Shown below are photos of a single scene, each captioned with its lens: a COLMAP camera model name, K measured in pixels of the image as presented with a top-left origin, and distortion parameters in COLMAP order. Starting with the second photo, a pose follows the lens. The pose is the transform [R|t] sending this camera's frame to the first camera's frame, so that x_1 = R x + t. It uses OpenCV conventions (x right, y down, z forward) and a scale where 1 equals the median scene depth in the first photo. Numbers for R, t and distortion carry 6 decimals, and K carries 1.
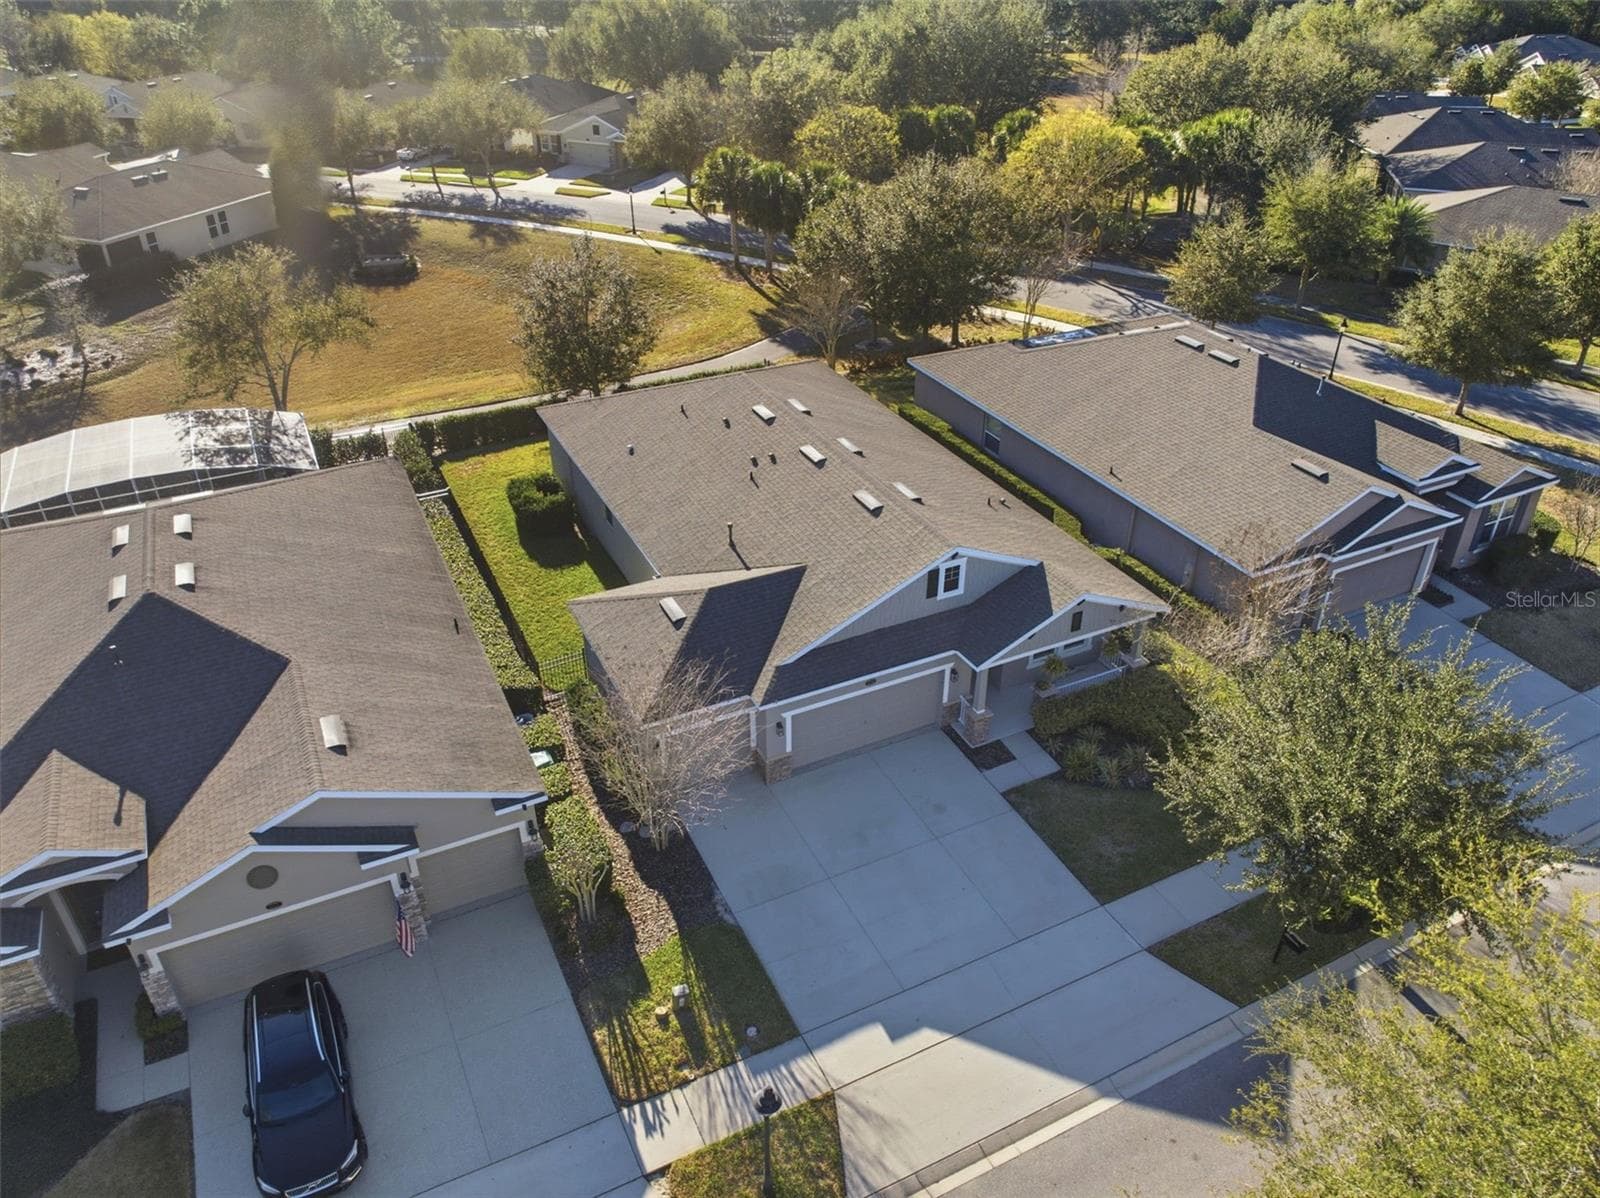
lens RADIAL K [[1139.0, 0, 791.6], [0, 1139.0, 597.5], [0, 0, 1]] dist [-0.051287, 0.025366]
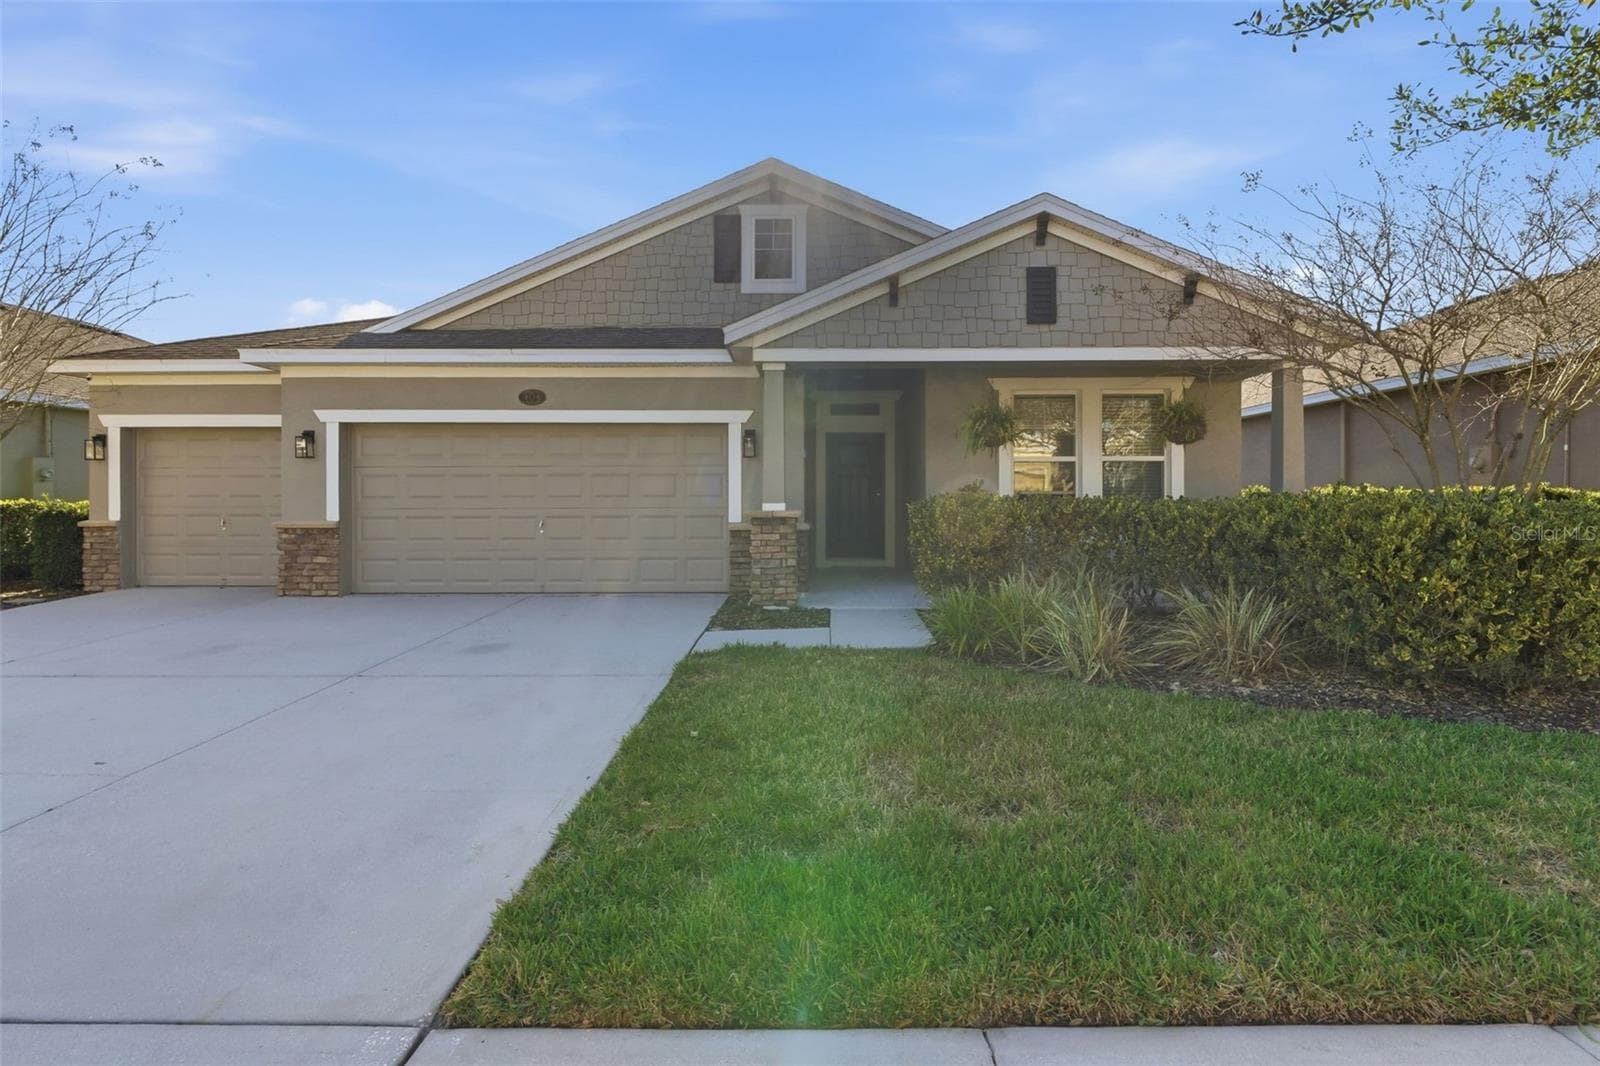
lens RADIAL K [[763.0, 0, 809.4], [0, 763.0, 492.0], [0, 0, 1]] dist [-0.001397, -0.002546]
pose [[0.893232, 0.001507, -0.449594, 0.262349], [-0.239597, 0.847759, -0.473179, 0.192546], [0.380435, 0.530380, 0.757606, 0.715256]]
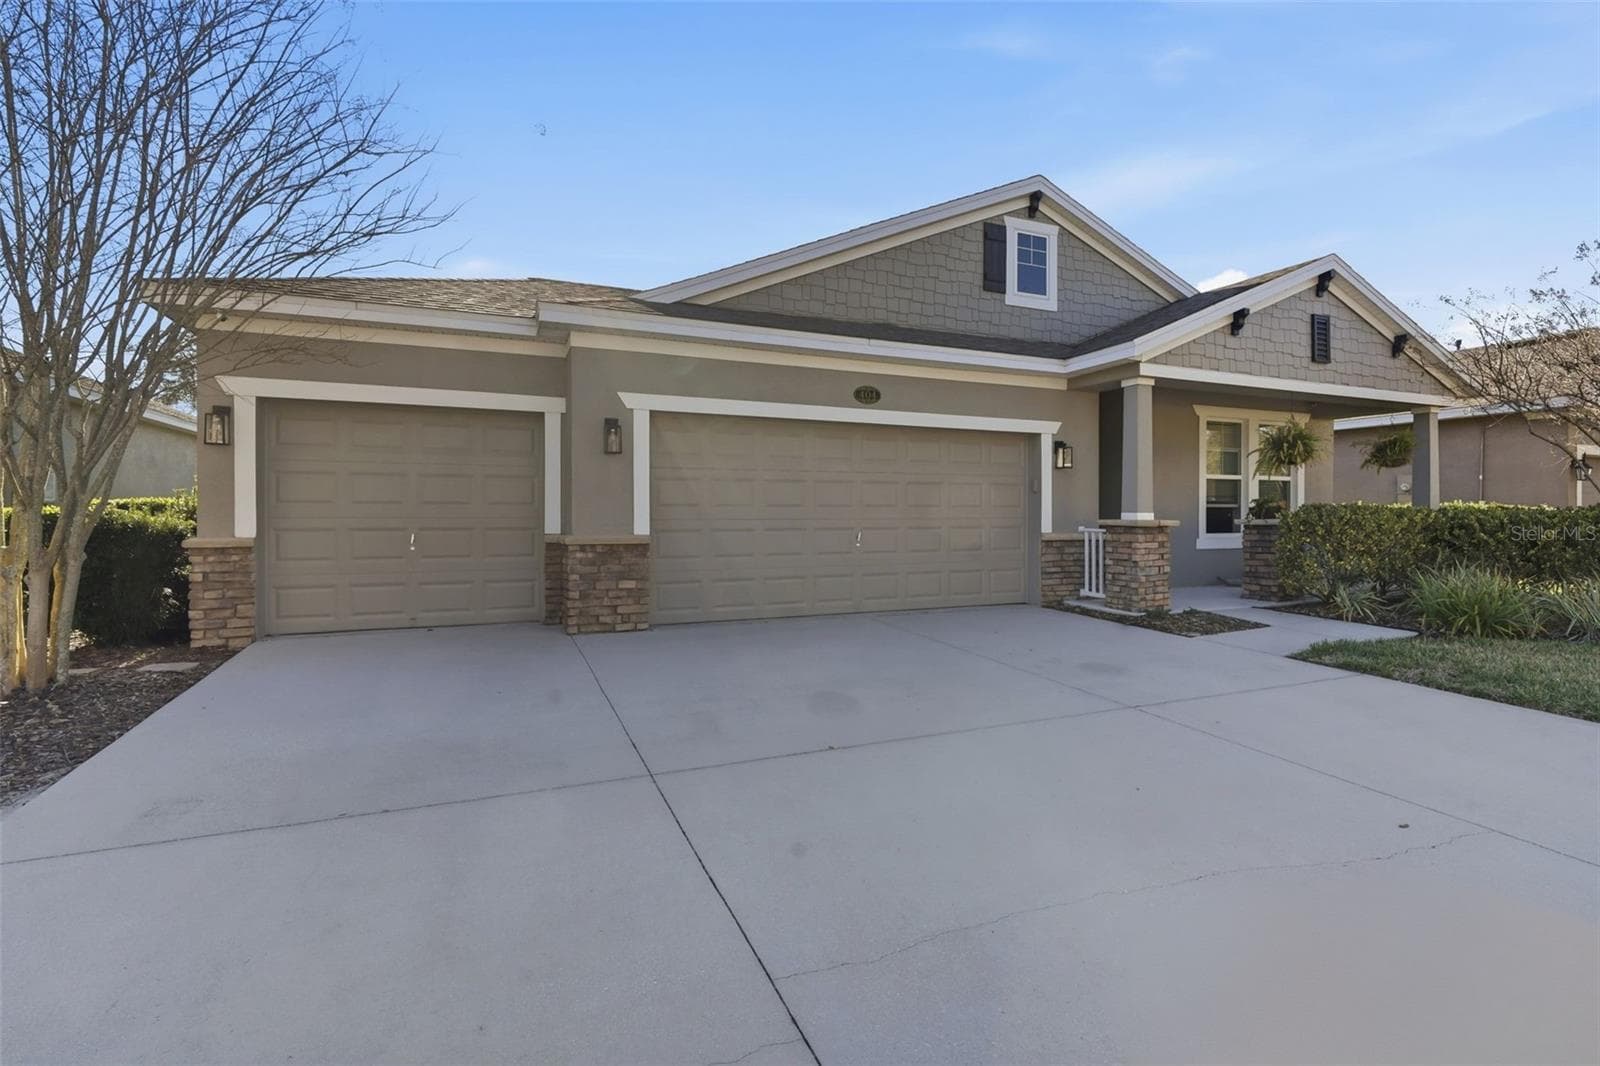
lens RADIAL K [[763.0, 0, 803.9], [0, 763.0, 504.6], [0, 0, 1]] dist [-0.001397, -0.002546]
pose [[0.998873, 0.005740, -0.047119, 0.051593], [-0.030251, 0.841944, -0.538716, 0.219141], [0.036579, 0.539535, 0.841168, 0.680592]]
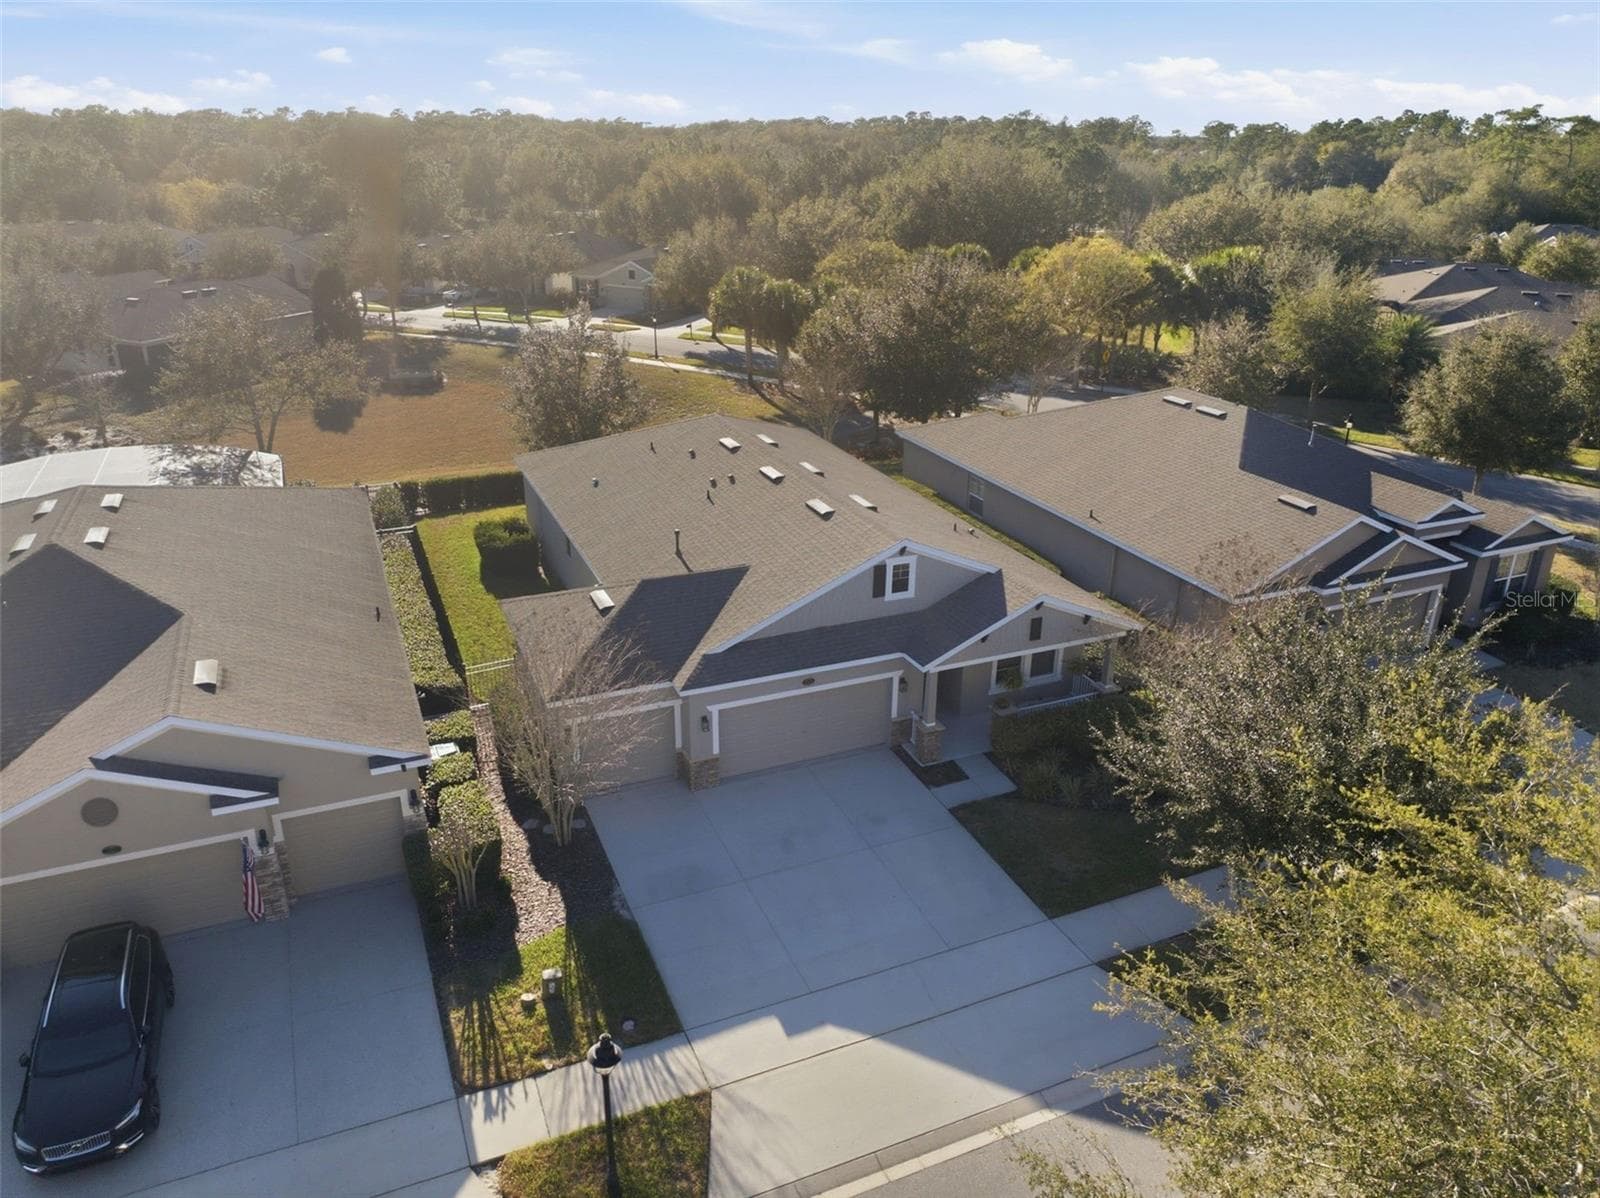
lens RADIAL K [[1139.0, 0, 790.6], [0, 1139.0, 592.3], [0, 0, 1]] dist [-0.051287, 0.025366]
pose [[0.998694, 0.030932, -0.040653, 0.077763], [-0.037241, 0.985597, -0.164961, 0.134029], [0.034965, 0.166260, 0.985462, 0.066465]]
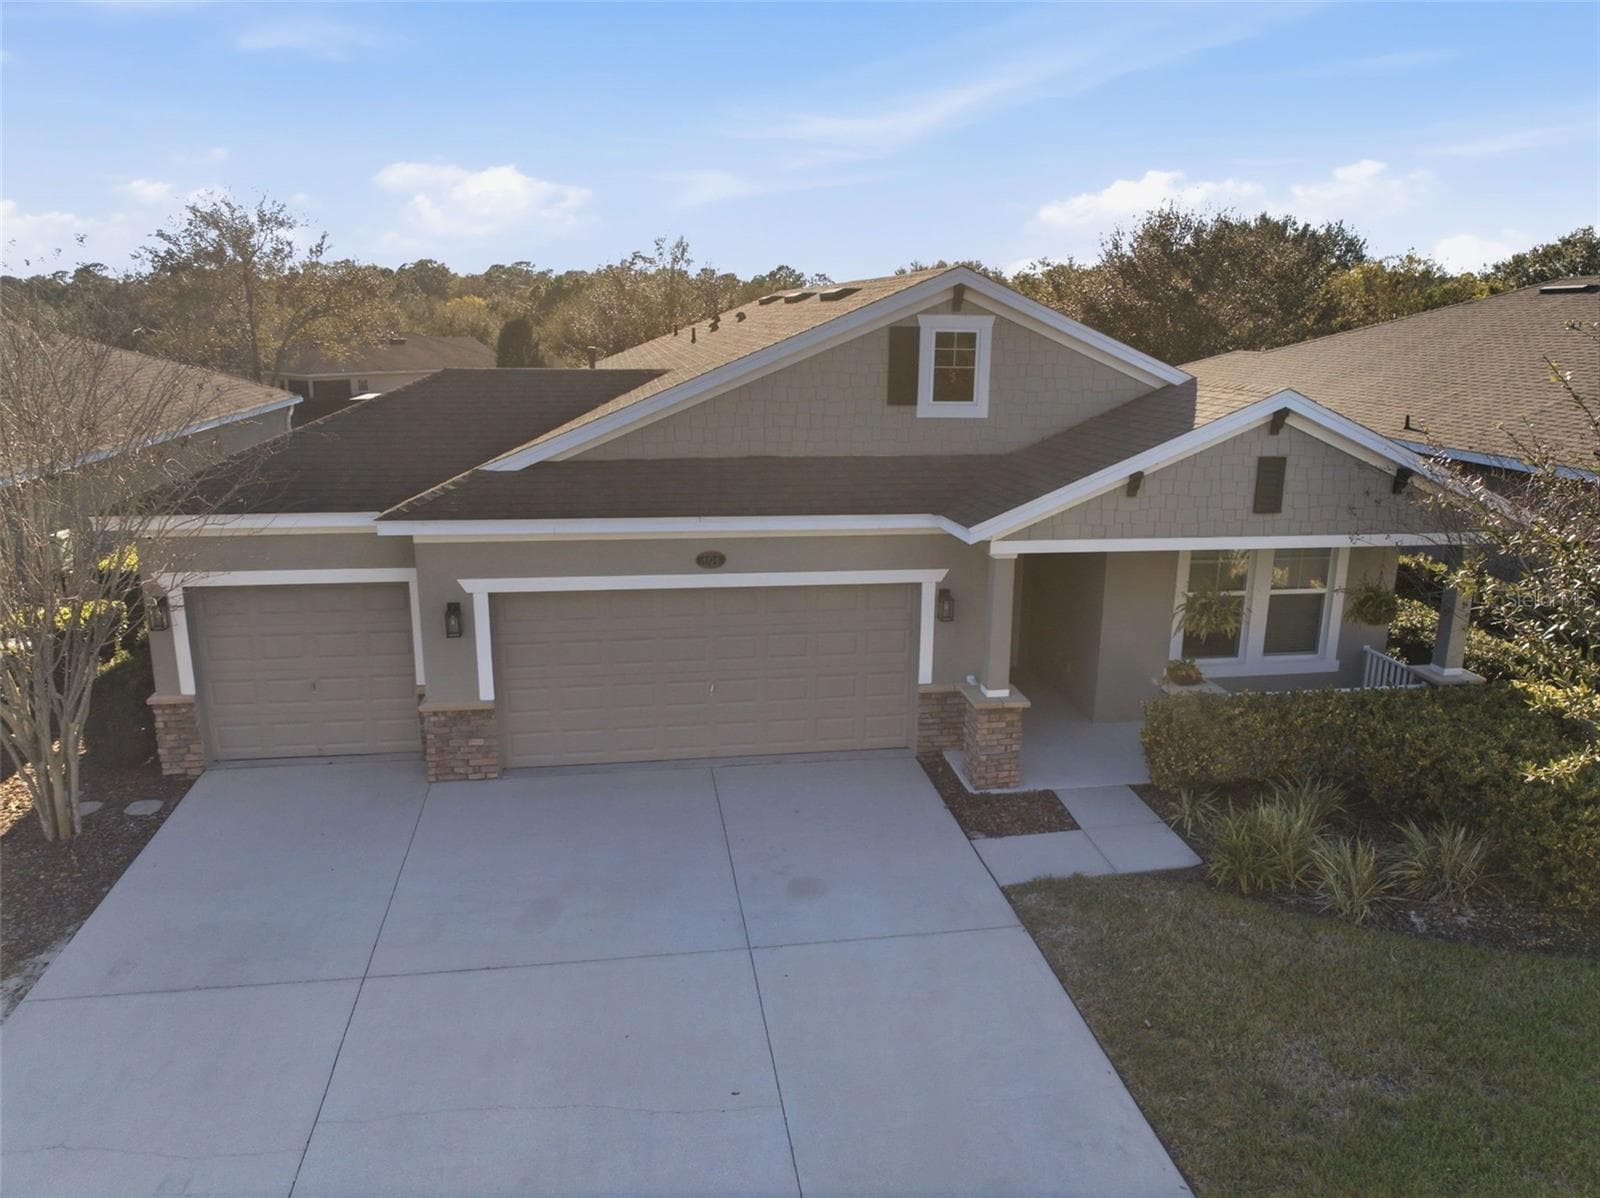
lens RADIAL K [[1139.0, 0, 794.1], [0, 1139.0, 595.9], [0, 0, 1]] dist [-0.051287, 0.025366]
pose [[0.957512, 0.084958, -0.275594, 0.181335], [-0.165878, 0.943968, -0.285321, 0.169680], [0.235912, 0.318914, 0.917954, 0.549521]]
